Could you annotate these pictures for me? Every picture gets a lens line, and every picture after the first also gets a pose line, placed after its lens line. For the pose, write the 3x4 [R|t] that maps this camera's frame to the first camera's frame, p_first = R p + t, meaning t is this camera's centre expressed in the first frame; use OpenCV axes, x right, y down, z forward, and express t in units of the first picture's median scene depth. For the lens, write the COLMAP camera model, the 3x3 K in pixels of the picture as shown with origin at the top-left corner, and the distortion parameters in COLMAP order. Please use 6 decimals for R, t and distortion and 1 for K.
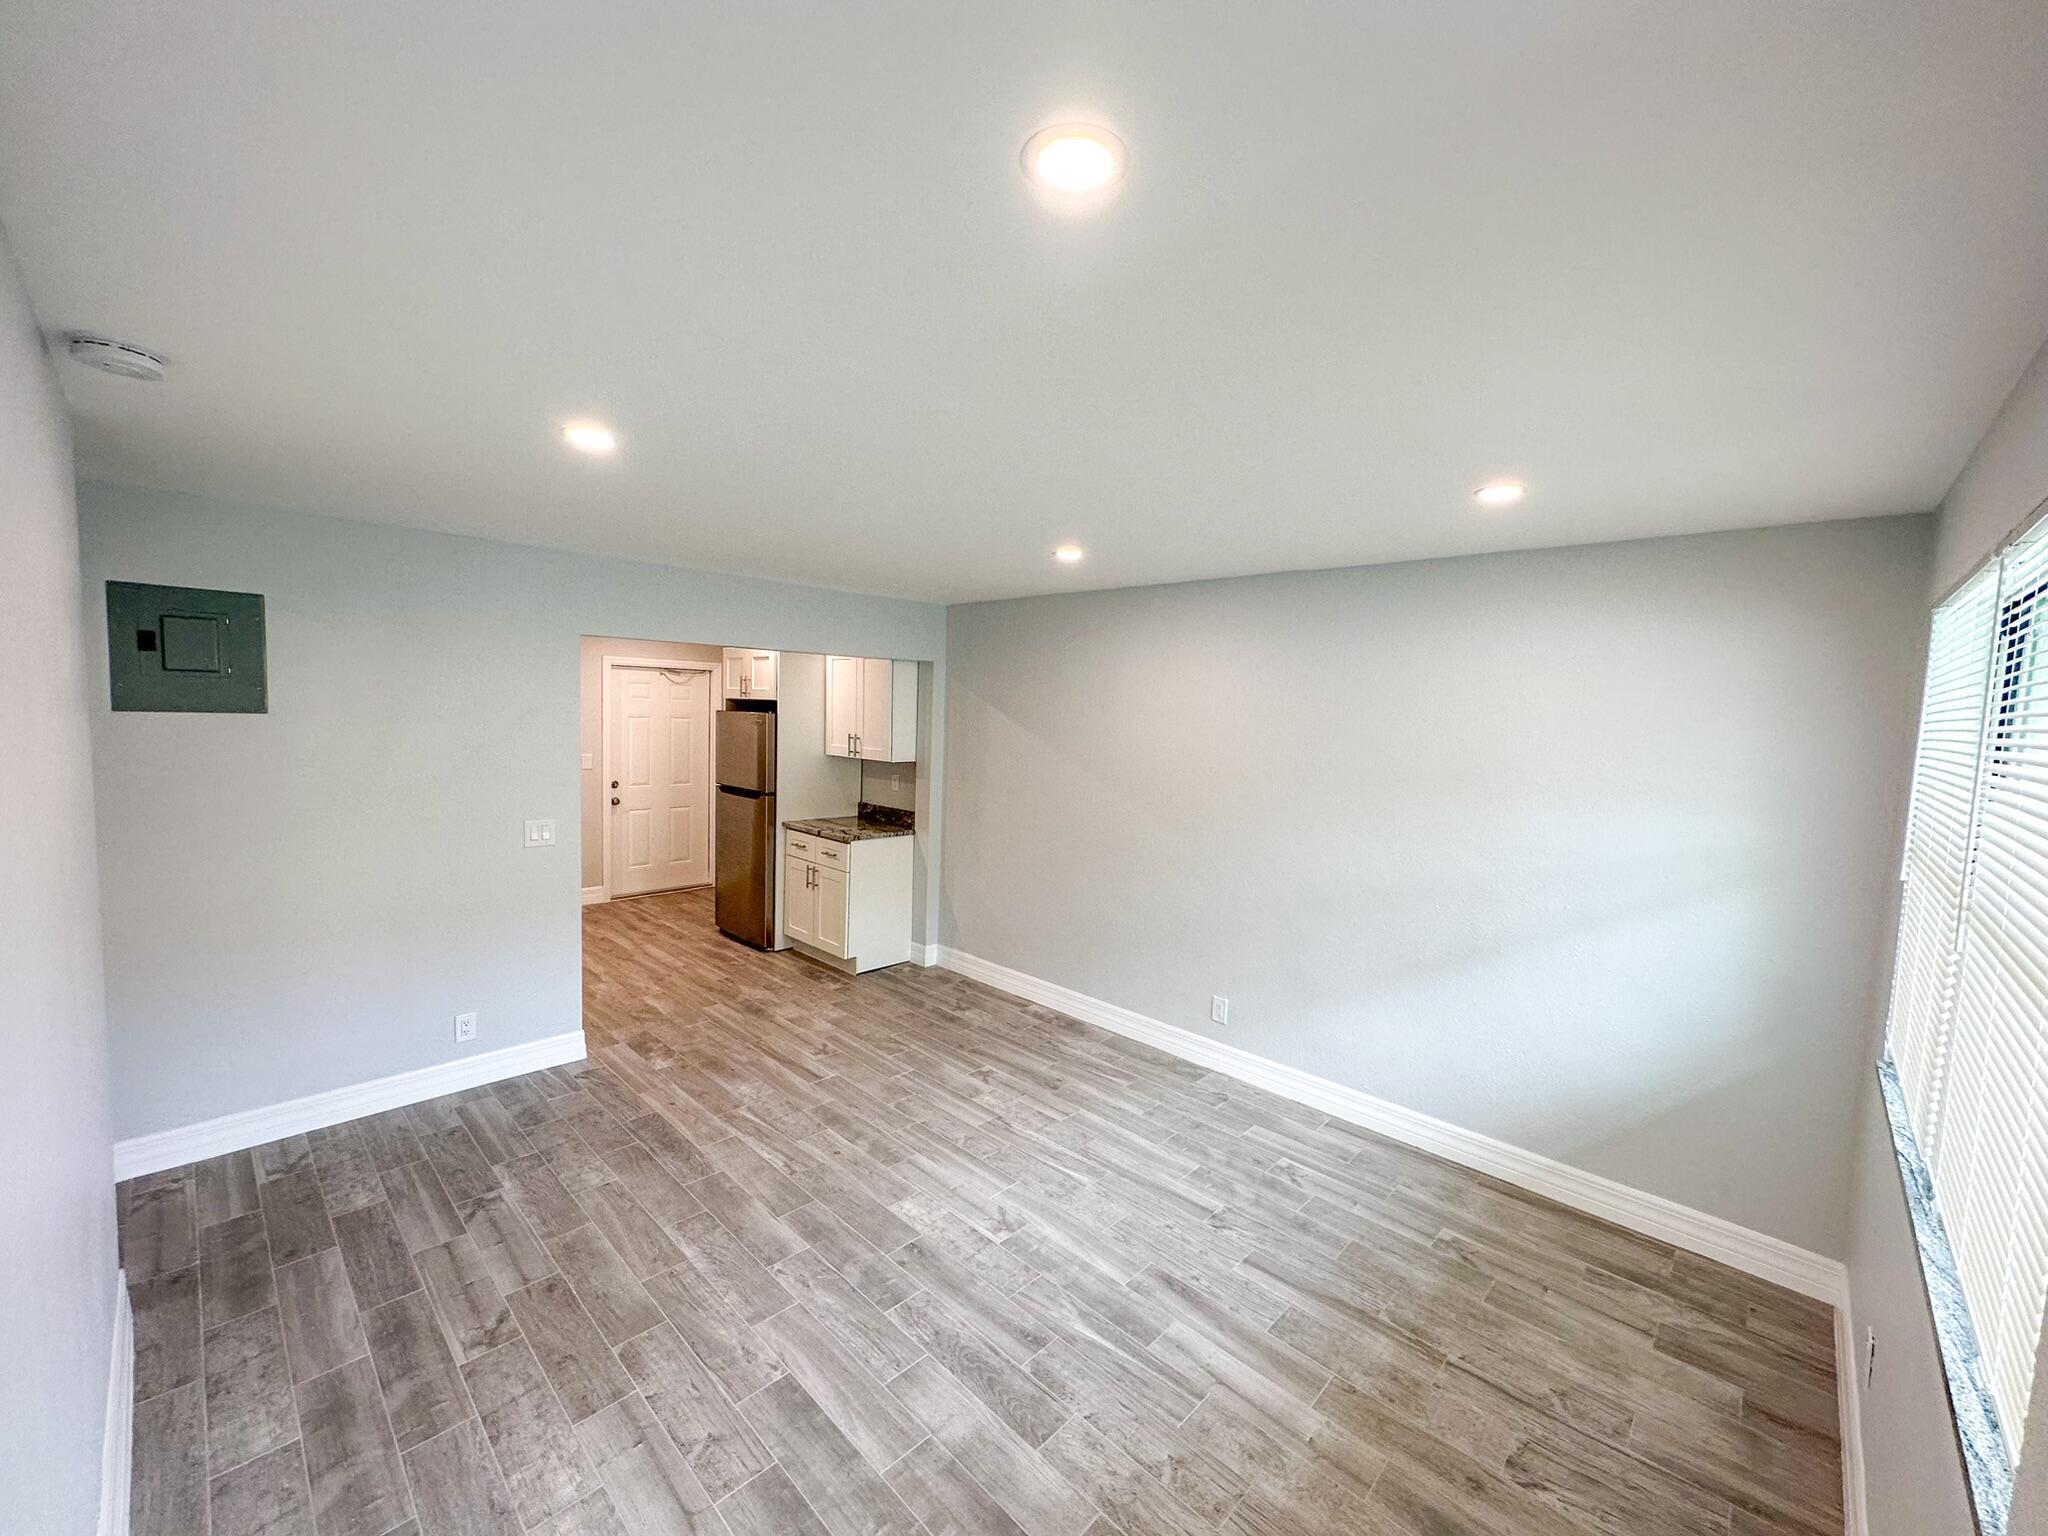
lens RADIAL K [[812.0, 0, 1027.3], [0, 812.0, 766.1], [0, 0, 1]] dist [-0.001216, 0.000367]
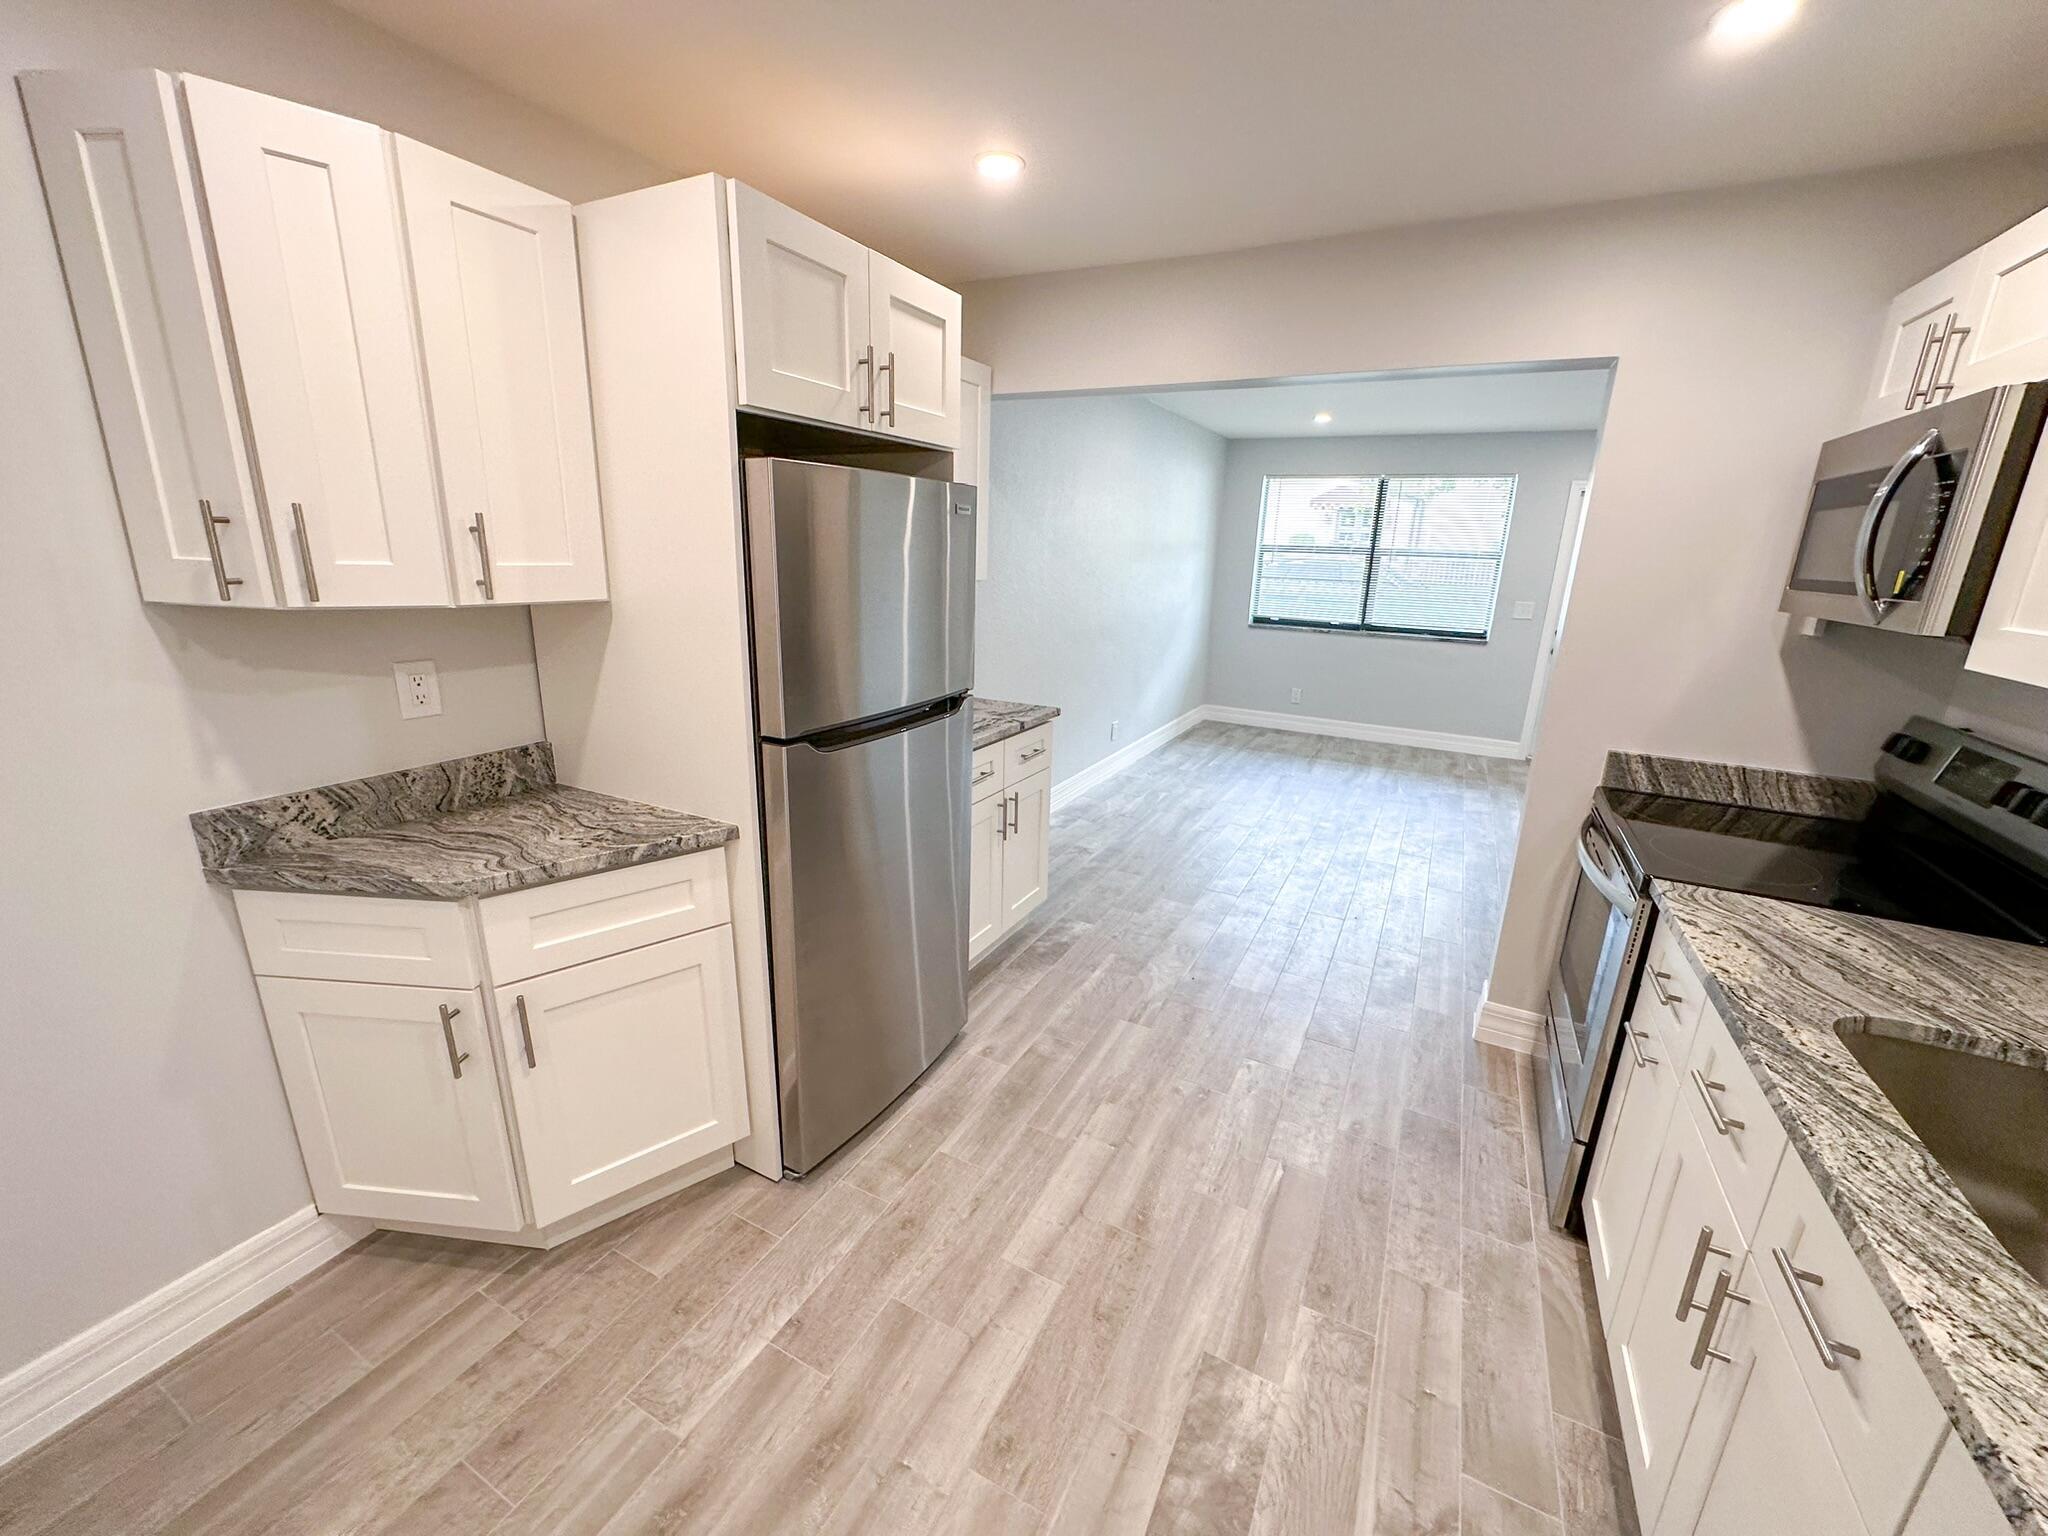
lens RADIAL K [[812.0, 0, 1027.3], [0, 812.0, 766.1], [0, 0, 1]] dist [-0.001216, 0.000367]
pose [[-0.276795, -0.295334, 0.914419, -1.264884], [0.032142, 0.948221, 0.315981, -0.104801], [-0.960391, 0.116853, -0.252970, 1.898099]]
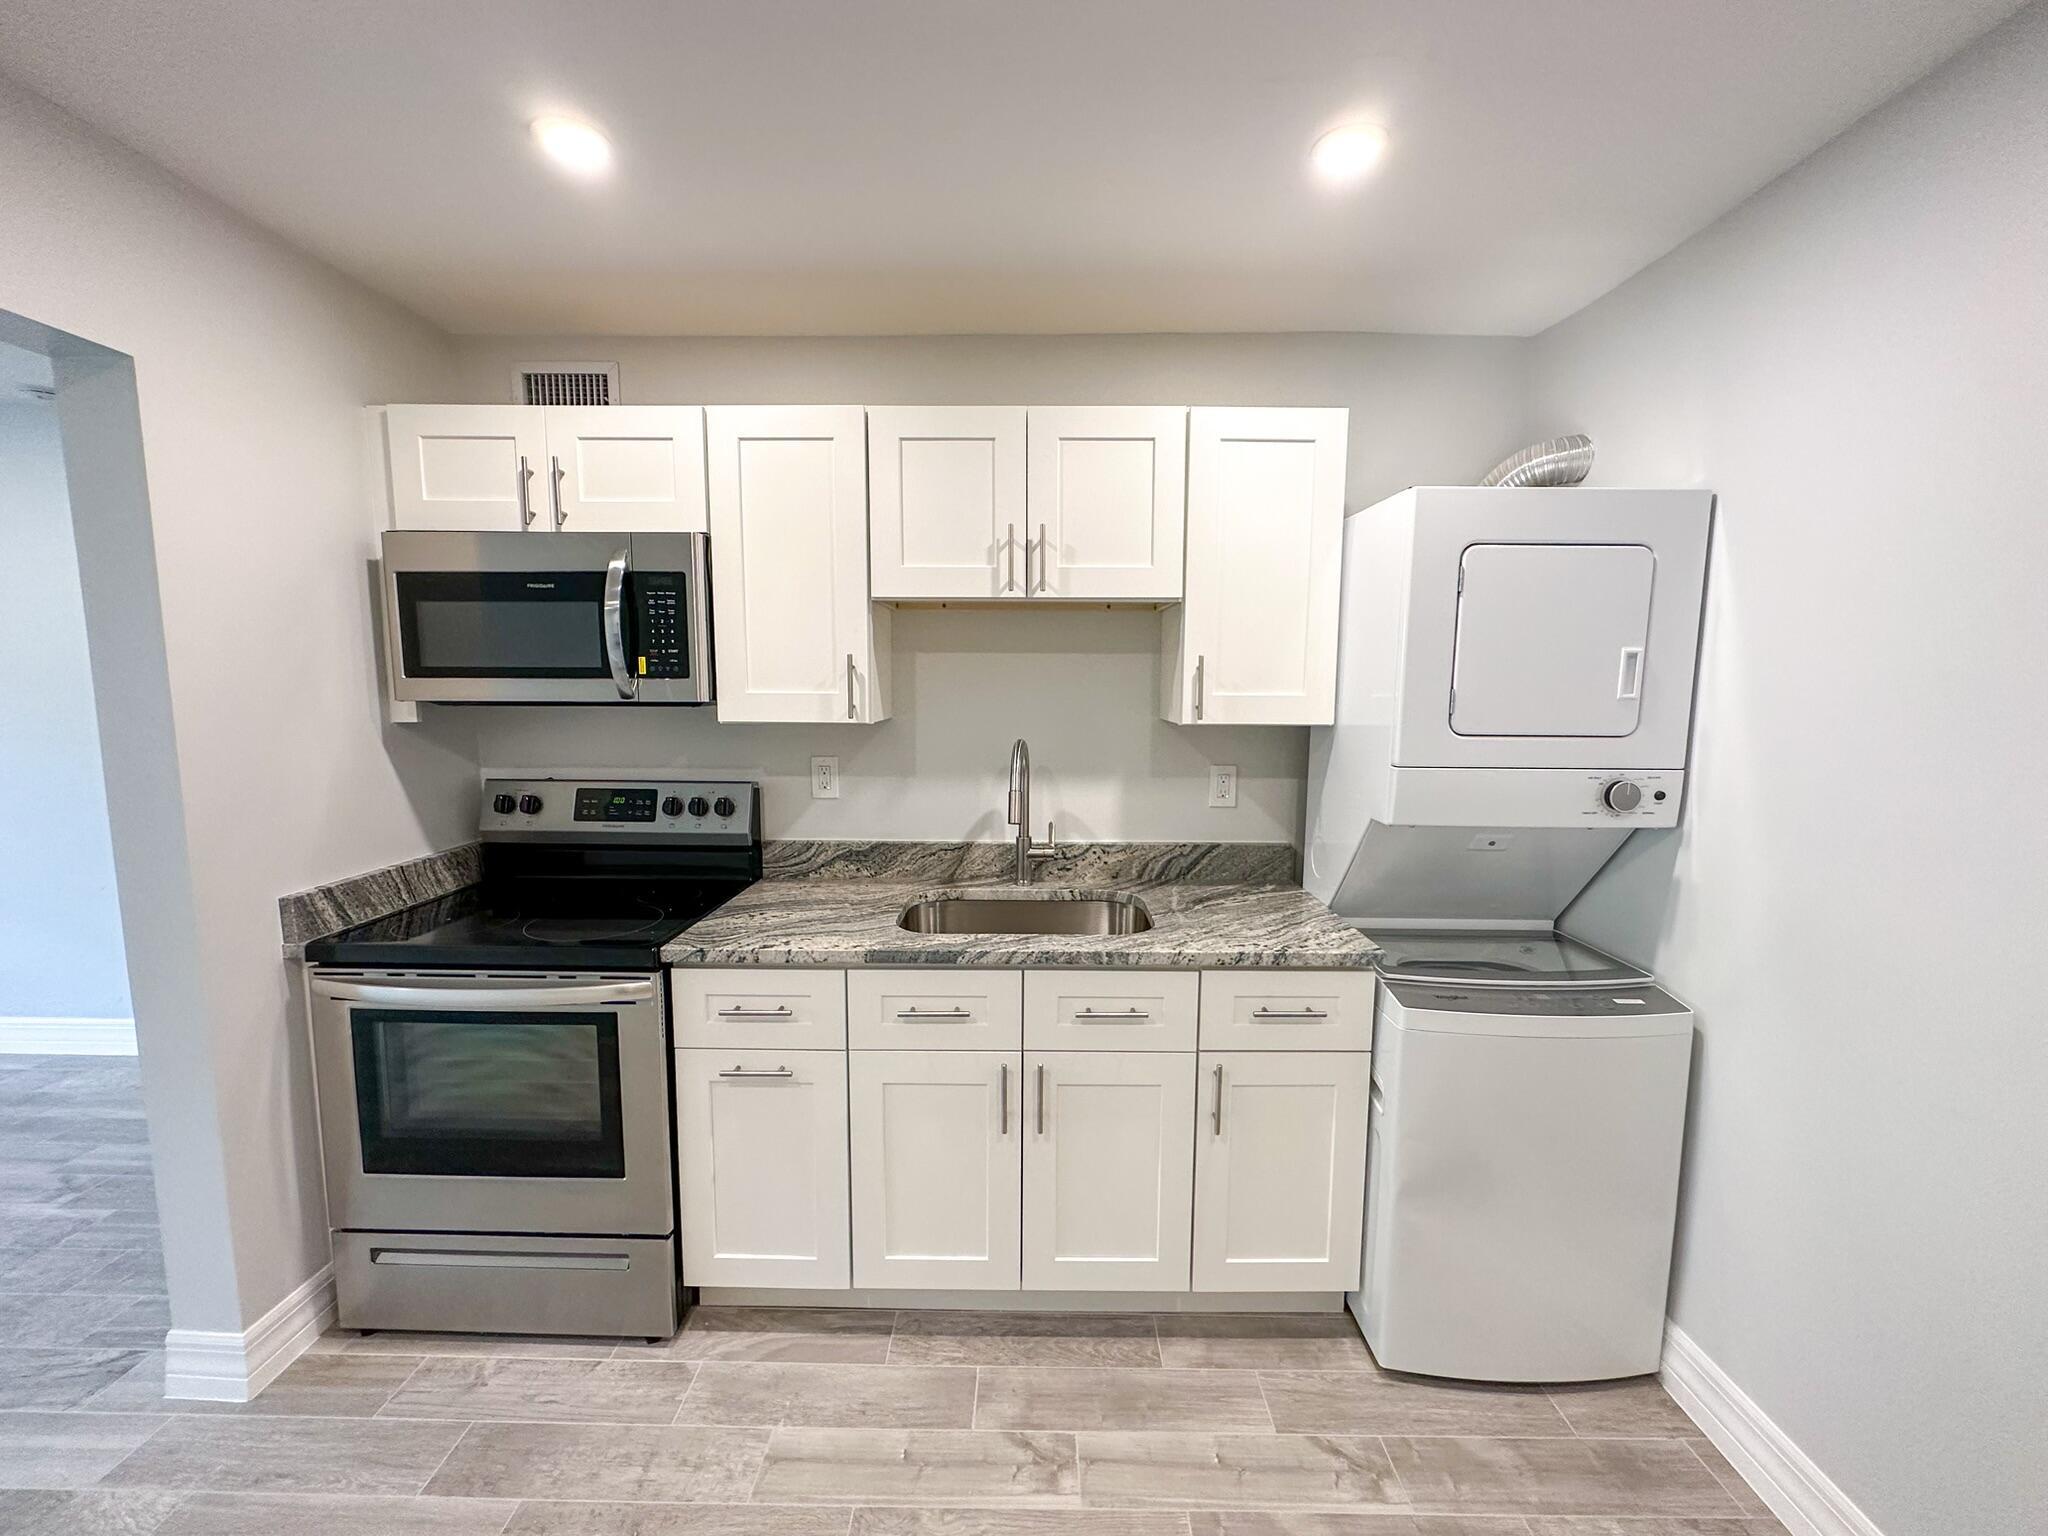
lens RADIAL K [[812.0, 0, 1027.3], [0, 812.0, 766.1], [0, 0, 1]] dist [-0.001216, 0.000367]
pose [[-0.728869, 0.036052, -0.683703, -0.734814], [-0.081610, 0.986918, 0.139041, -0.074925], [0.679772, 0.157140, -0.716392, 1.925598]]
